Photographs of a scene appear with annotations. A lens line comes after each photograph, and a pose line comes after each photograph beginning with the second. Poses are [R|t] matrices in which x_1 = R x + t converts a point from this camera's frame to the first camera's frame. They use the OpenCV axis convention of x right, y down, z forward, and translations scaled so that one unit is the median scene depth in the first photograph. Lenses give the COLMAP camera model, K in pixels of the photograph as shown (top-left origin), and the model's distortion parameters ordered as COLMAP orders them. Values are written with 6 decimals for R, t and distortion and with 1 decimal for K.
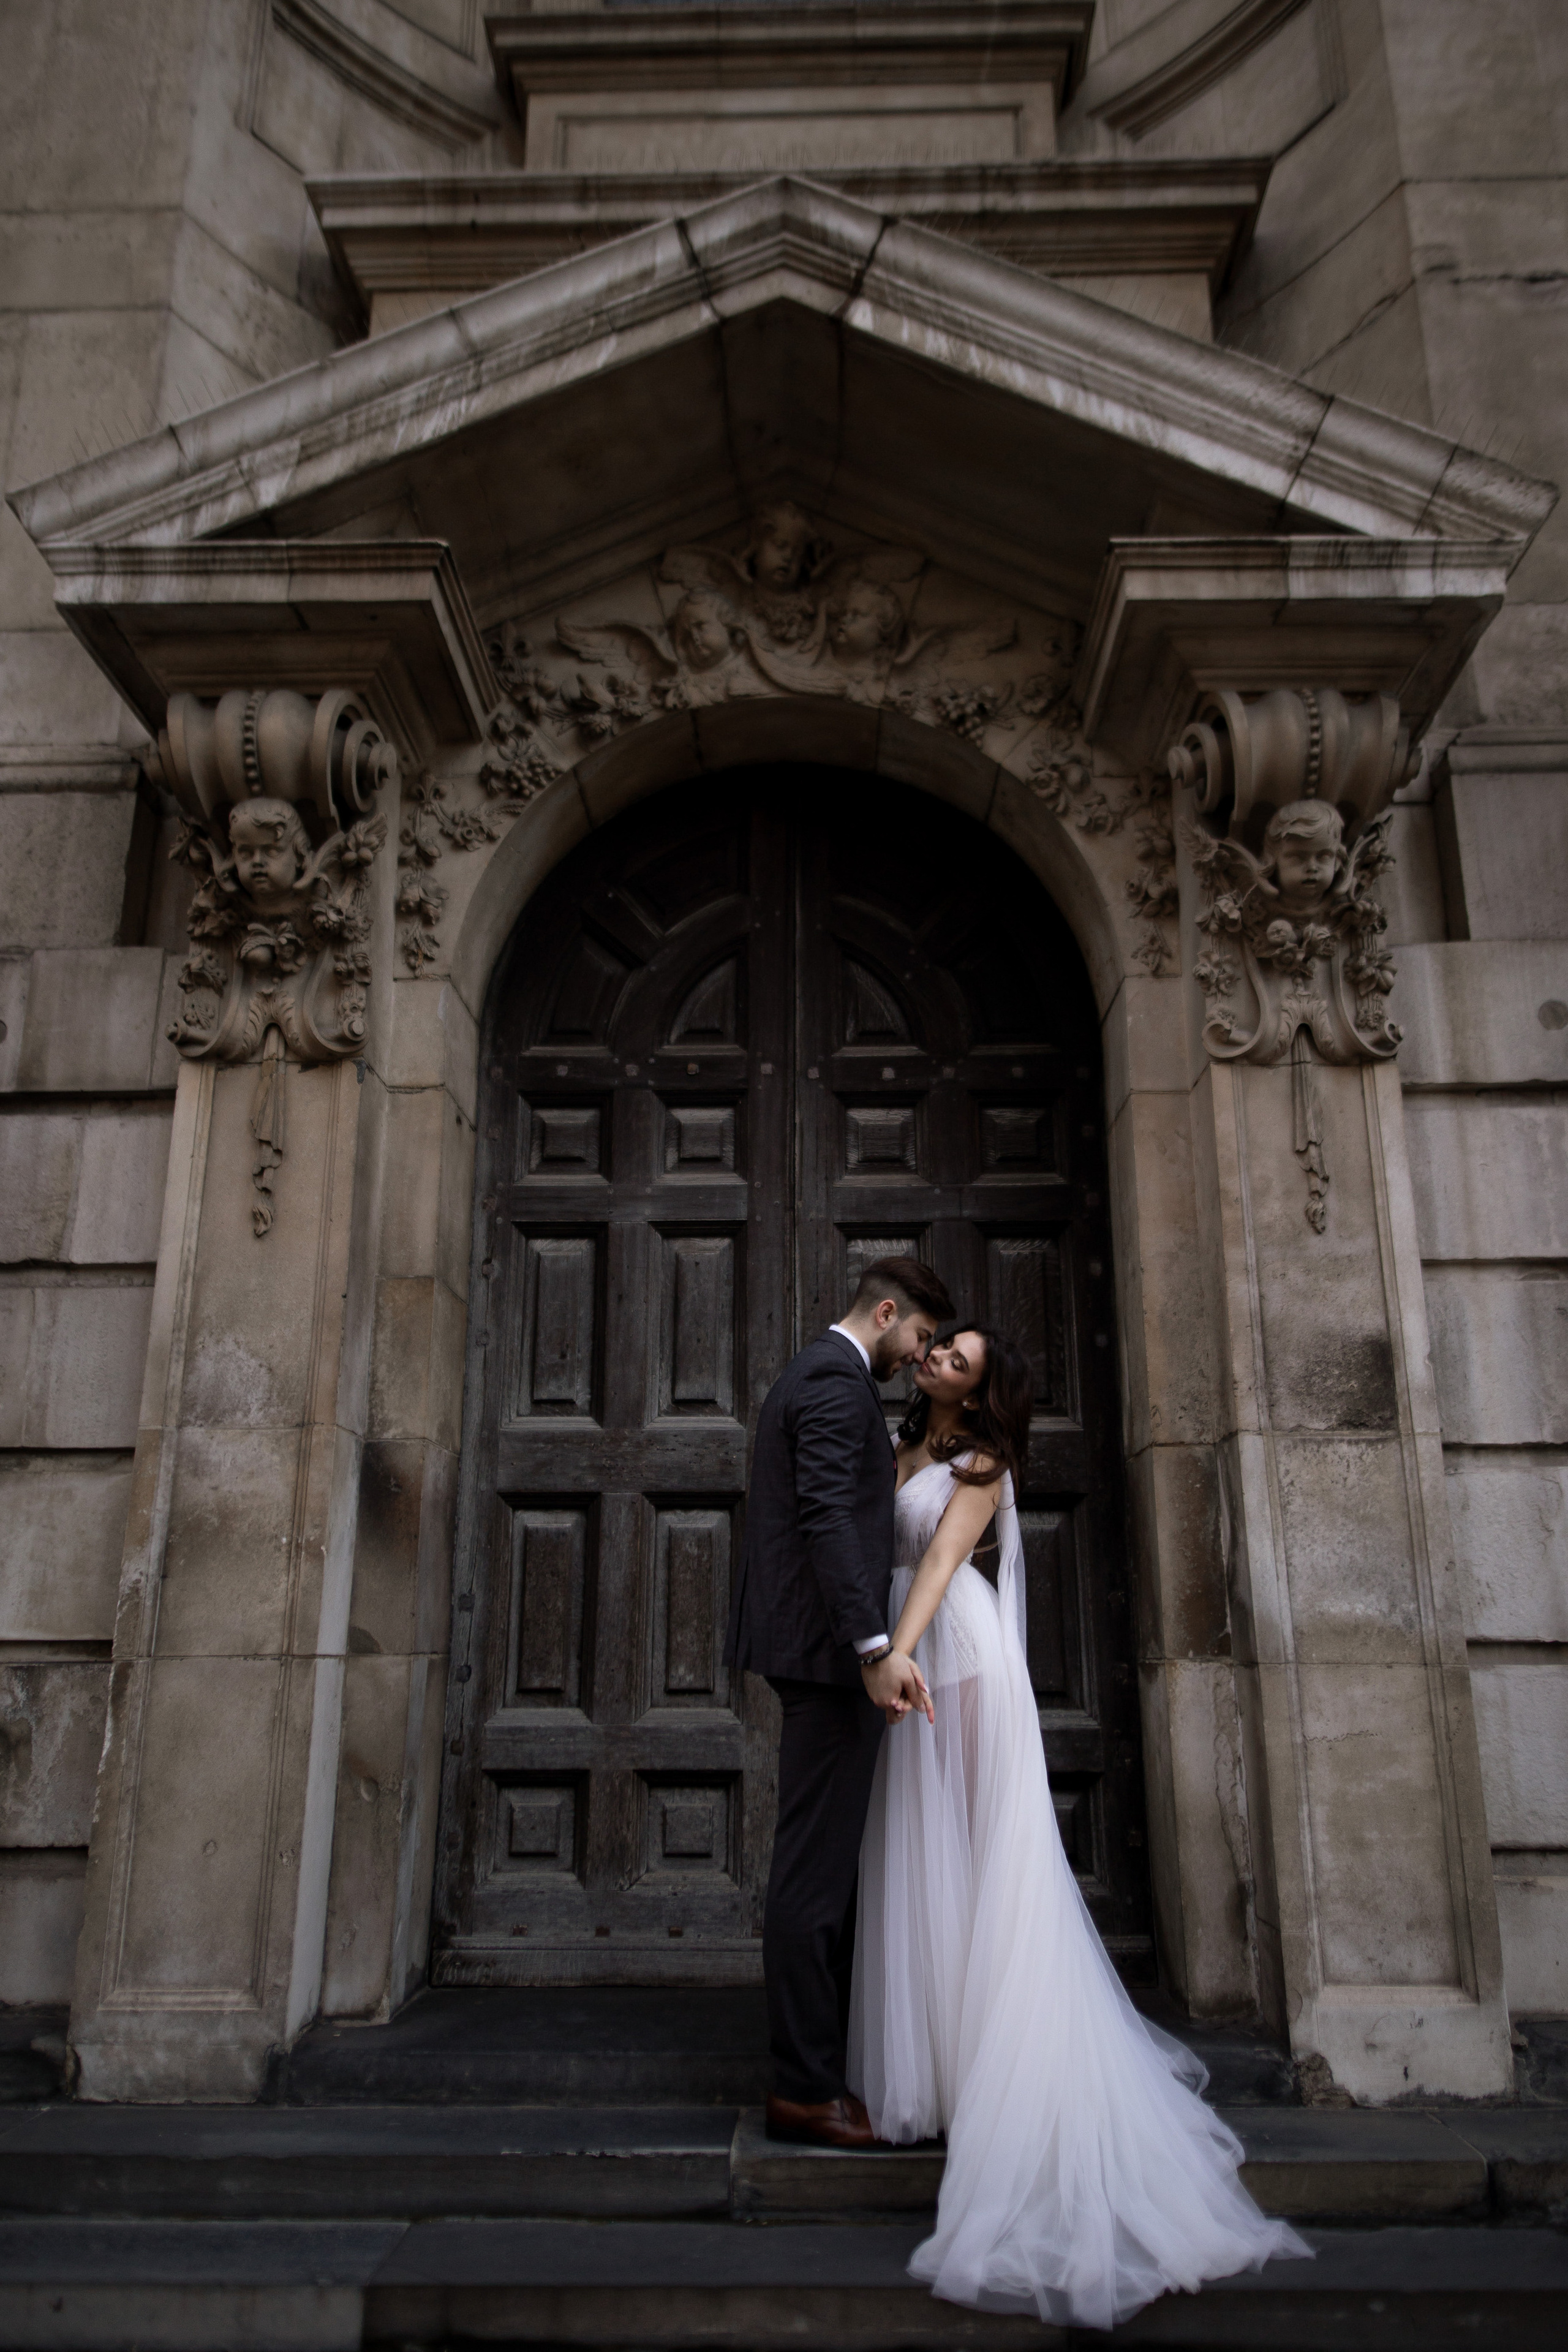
lens RADIAL K [[1572.4, 0, 788.0], [0, 1572.4, 1191.9], [0, 0, 1]] dist [-0.000435, -0.007876]
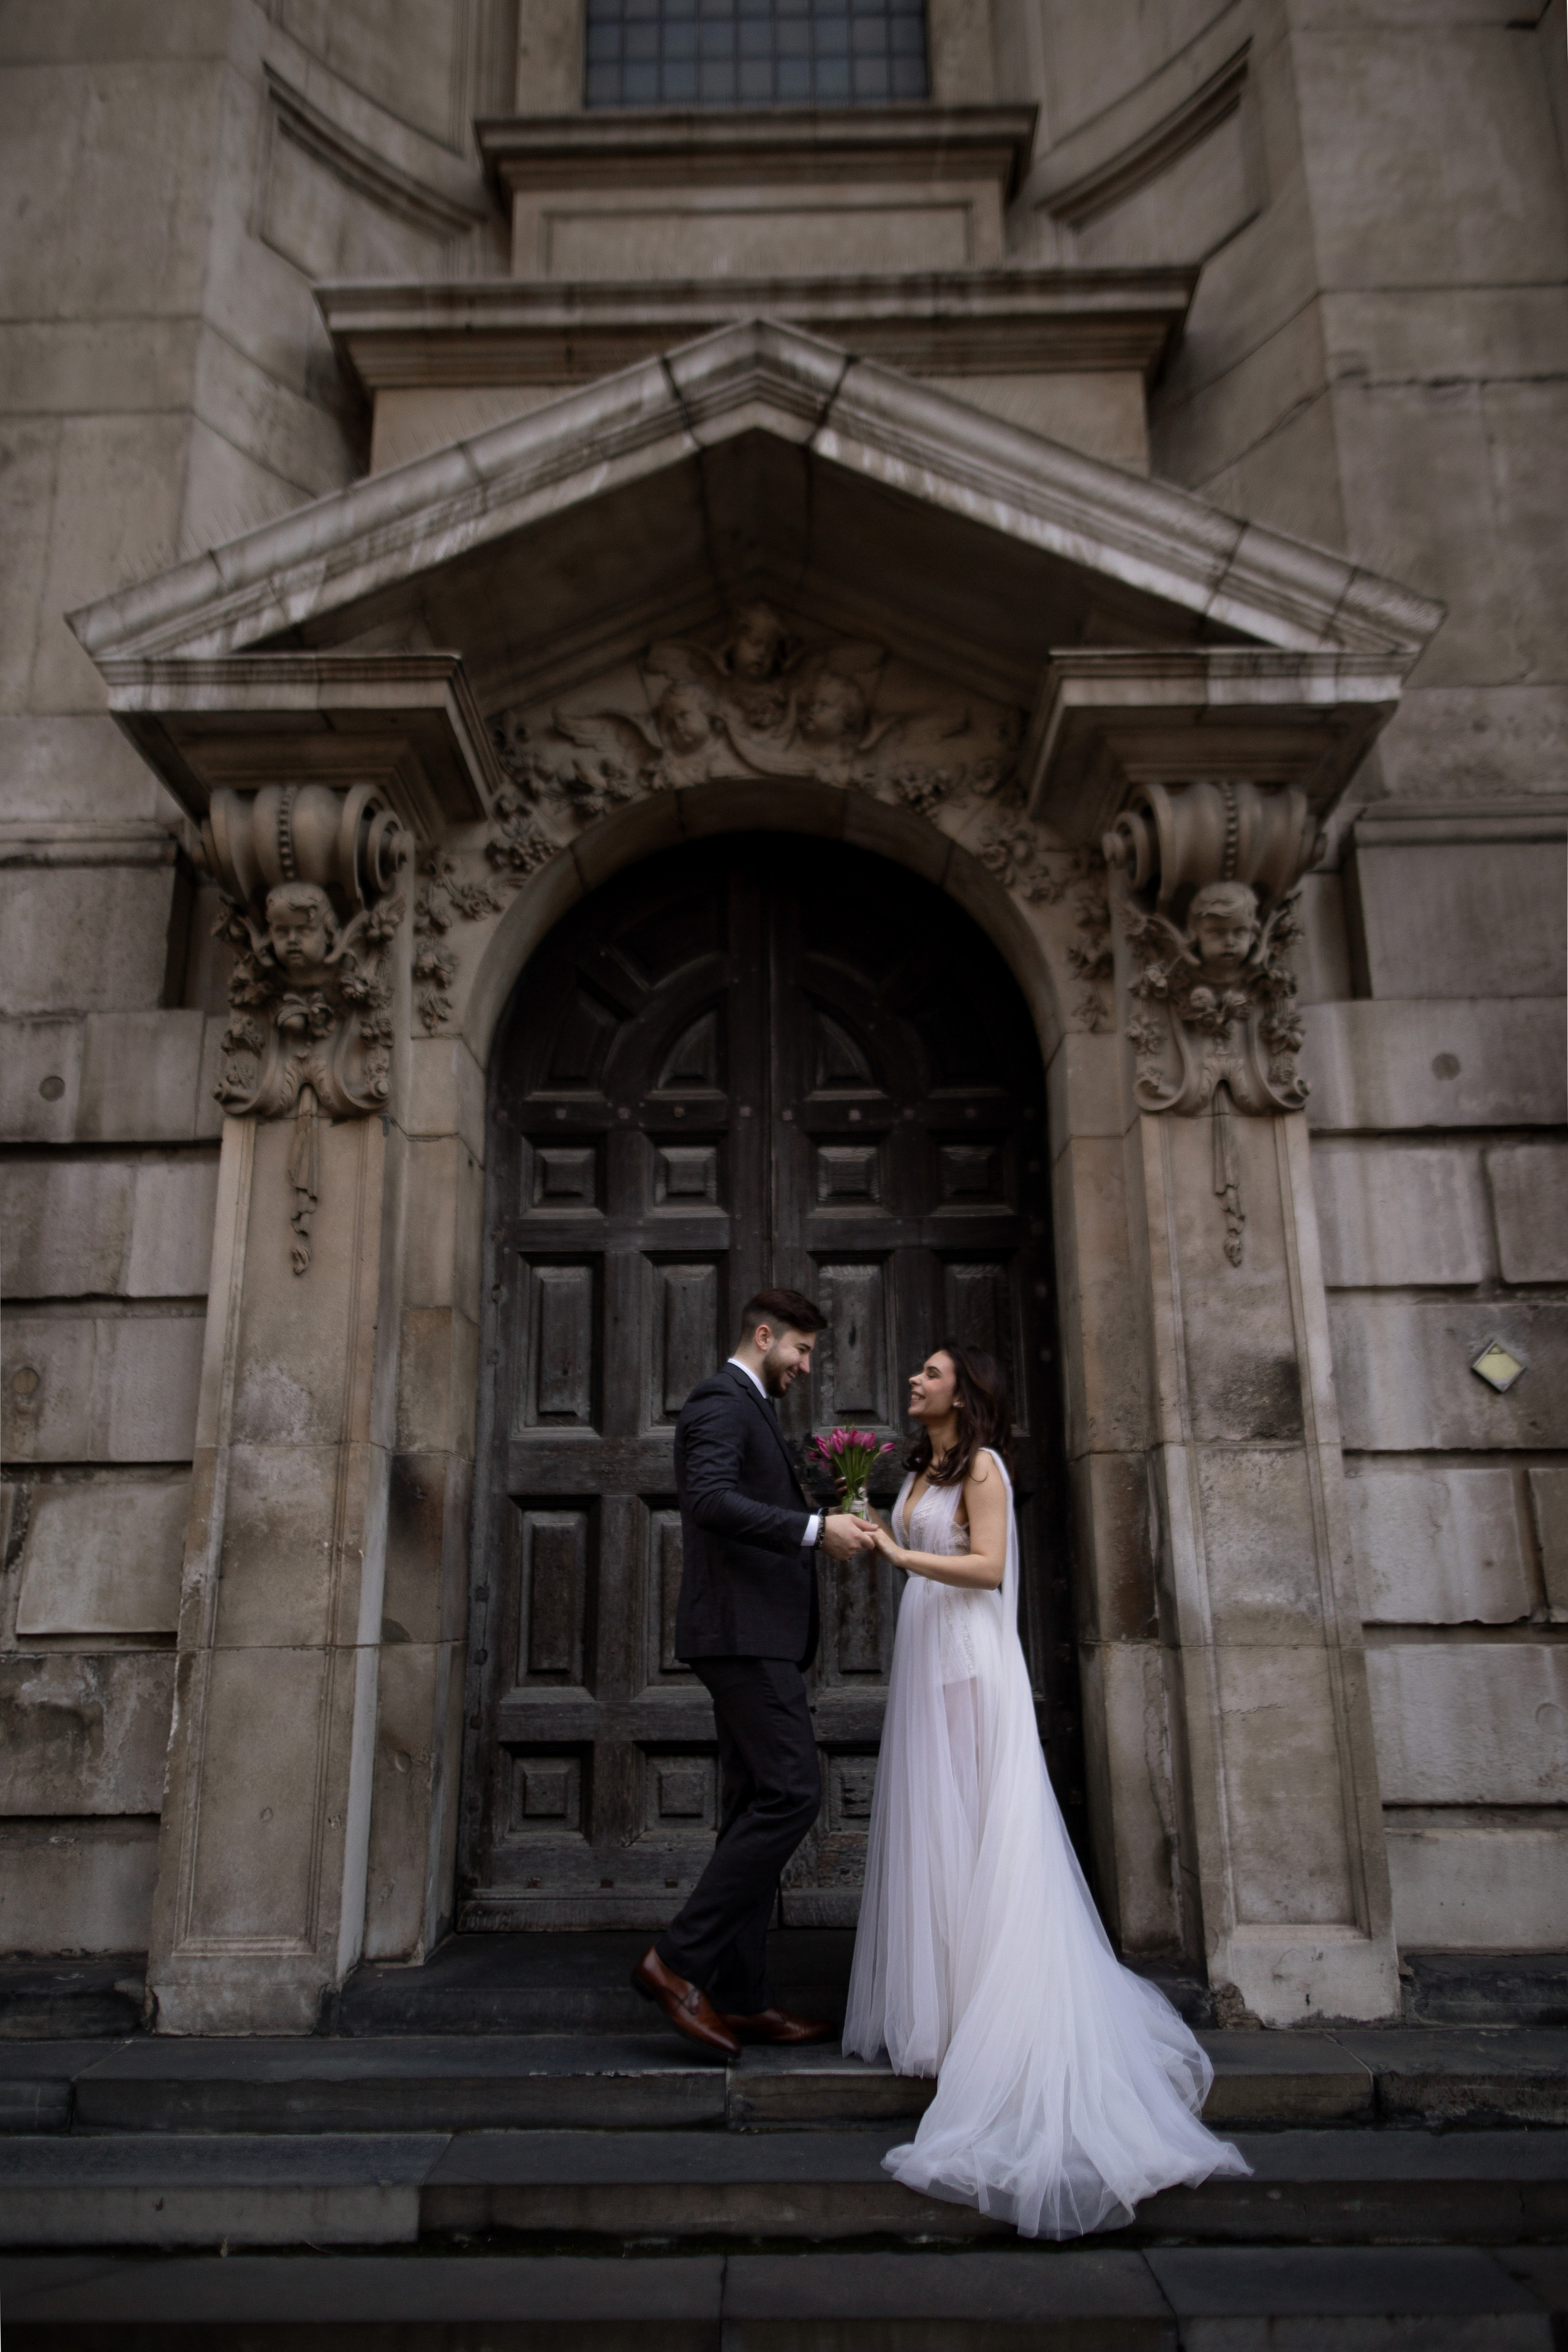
lens RADIAL K [[1572.4, 0, 761.1], [0, 1572.4, 1168.5], [0, 0, 1]] dist [-0.000435, -0.007876]
pose [[0.999960, -0.006583, 0.006134, -0.010702], [0.006494, 0.999875, 0.014412, -0.060152], [-0.006228, -0.014372, 0.999877, -0.124969]]
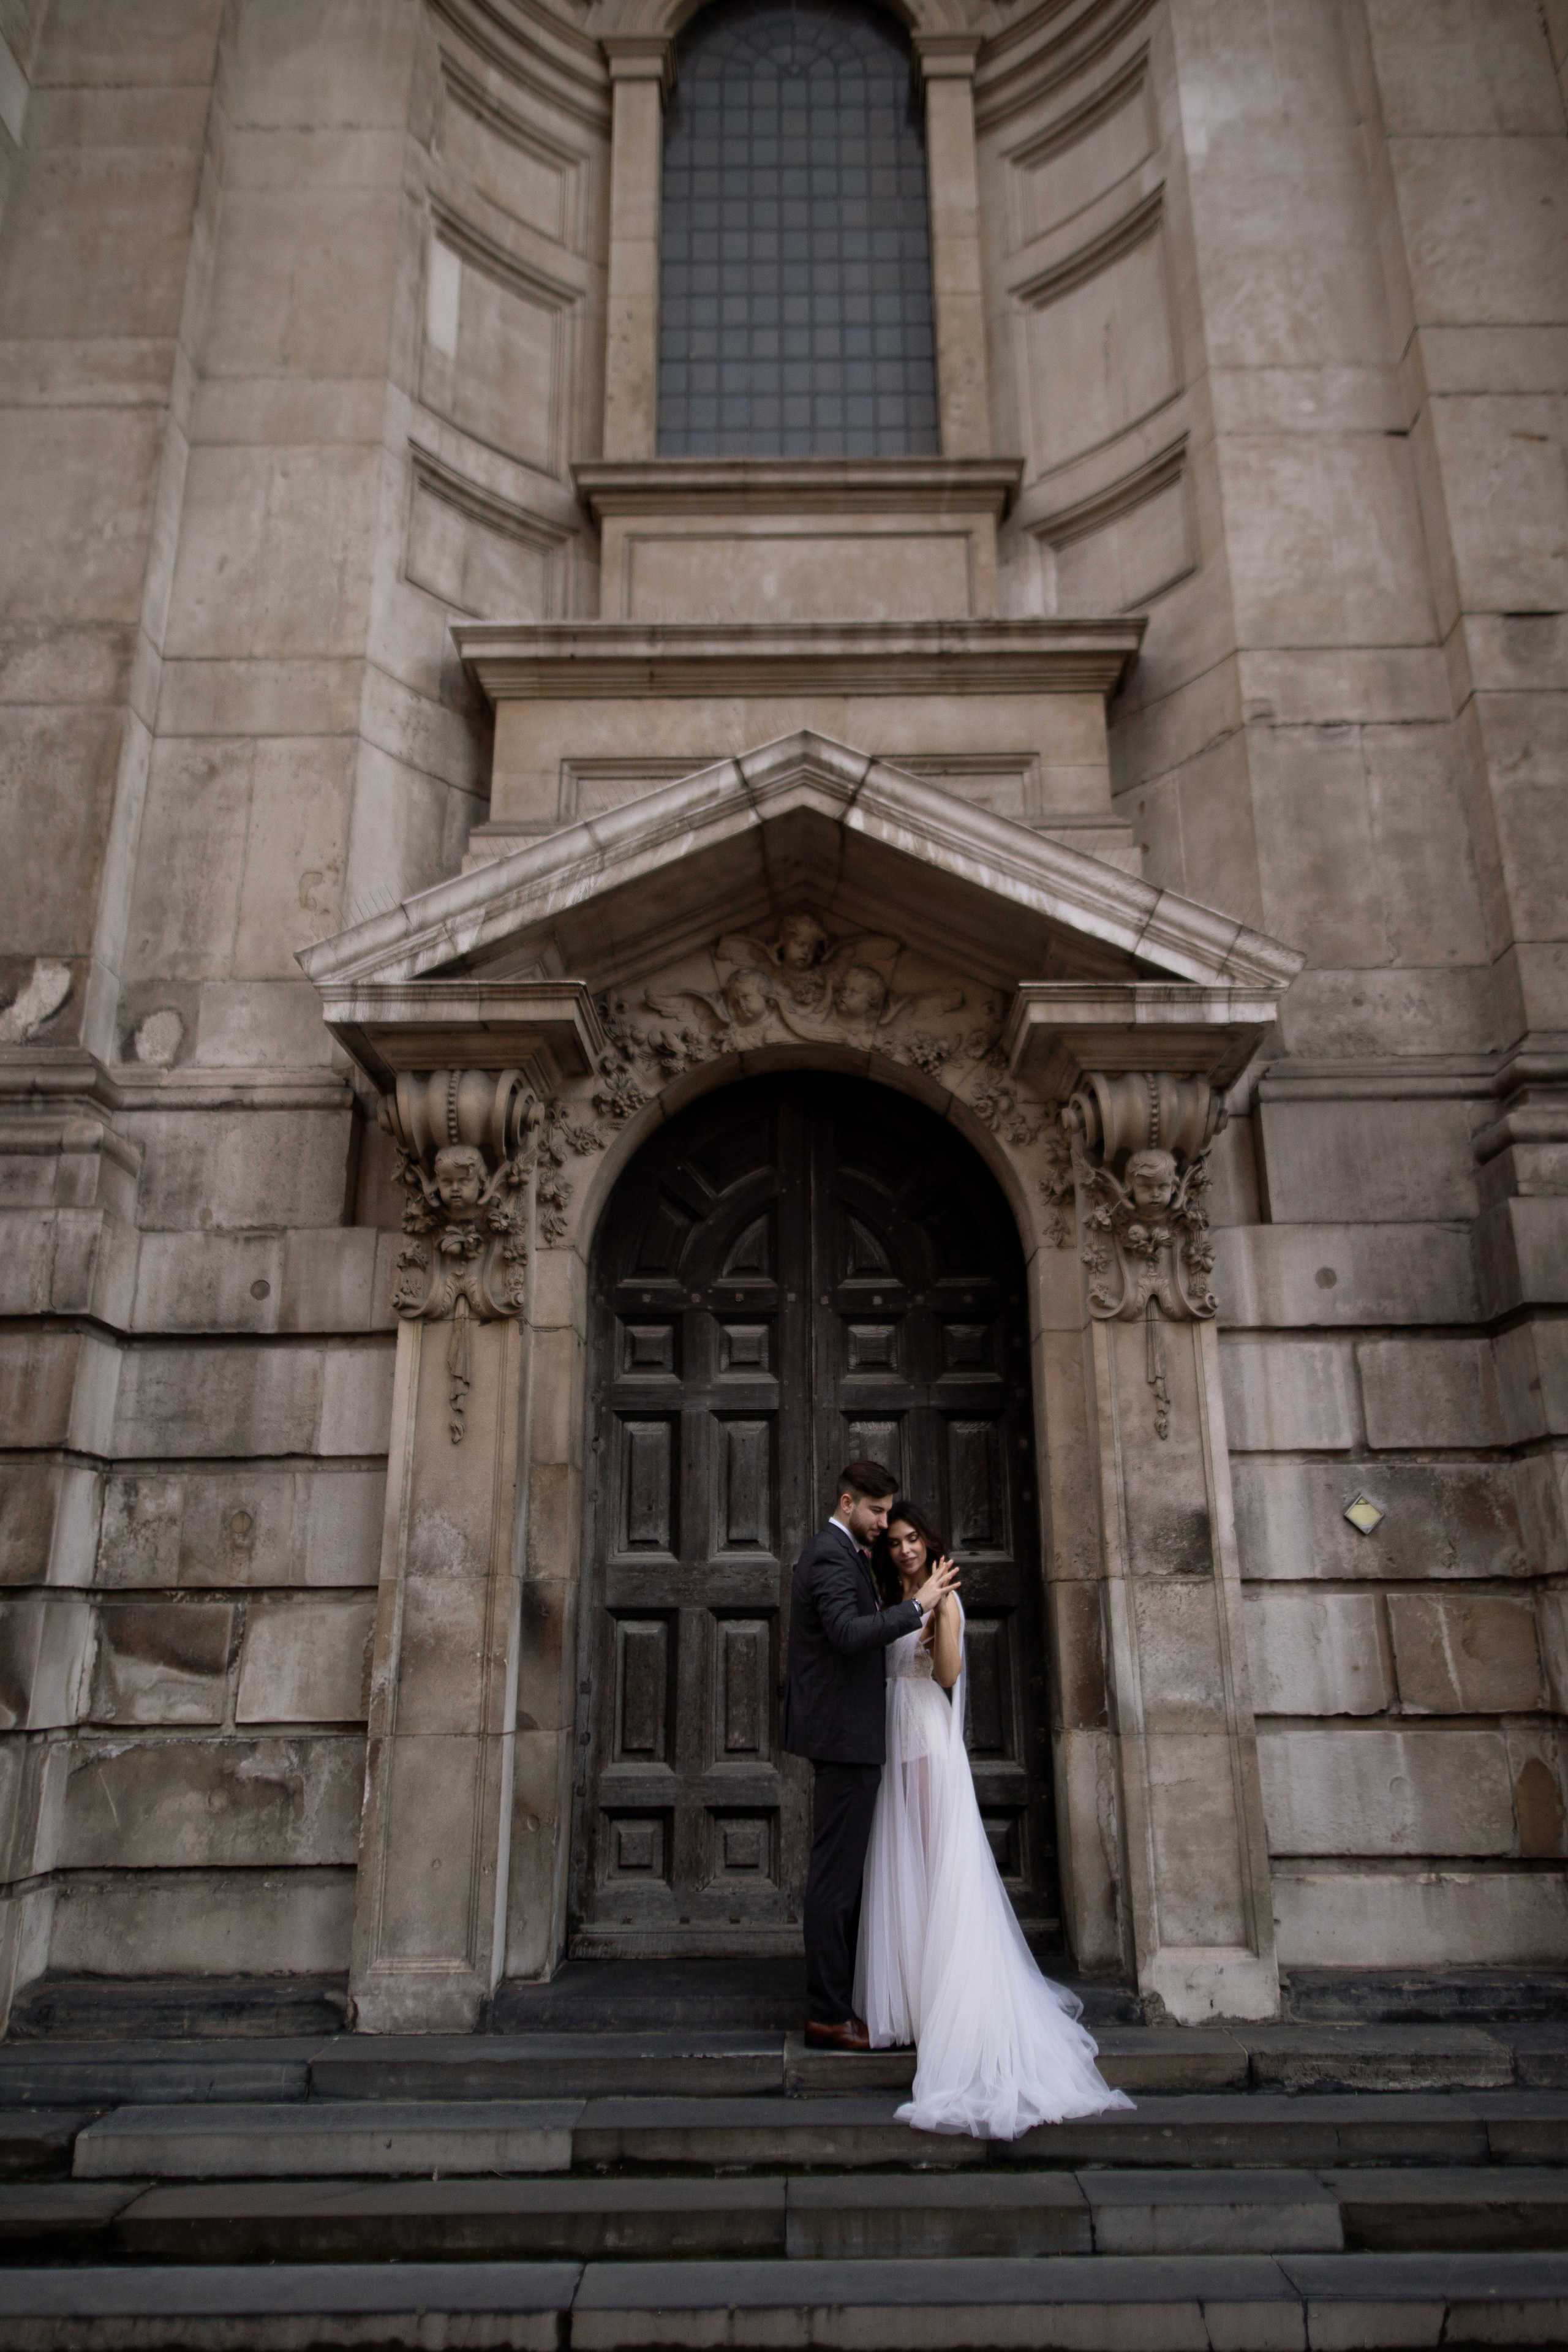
lens RADIAL K [[1572.4, 0, 800.7], [0, 1572.4, 1096.5], [0, 0, 1]] dist [-0.000435, -0.007876]
pose [[0.999875, -0.002588, 0.015569, -0.031166], [0.003445, 0.998464, -0.055293, -0.211413], [-0.015402, 0.055339, 0.998349, -0.498825]]
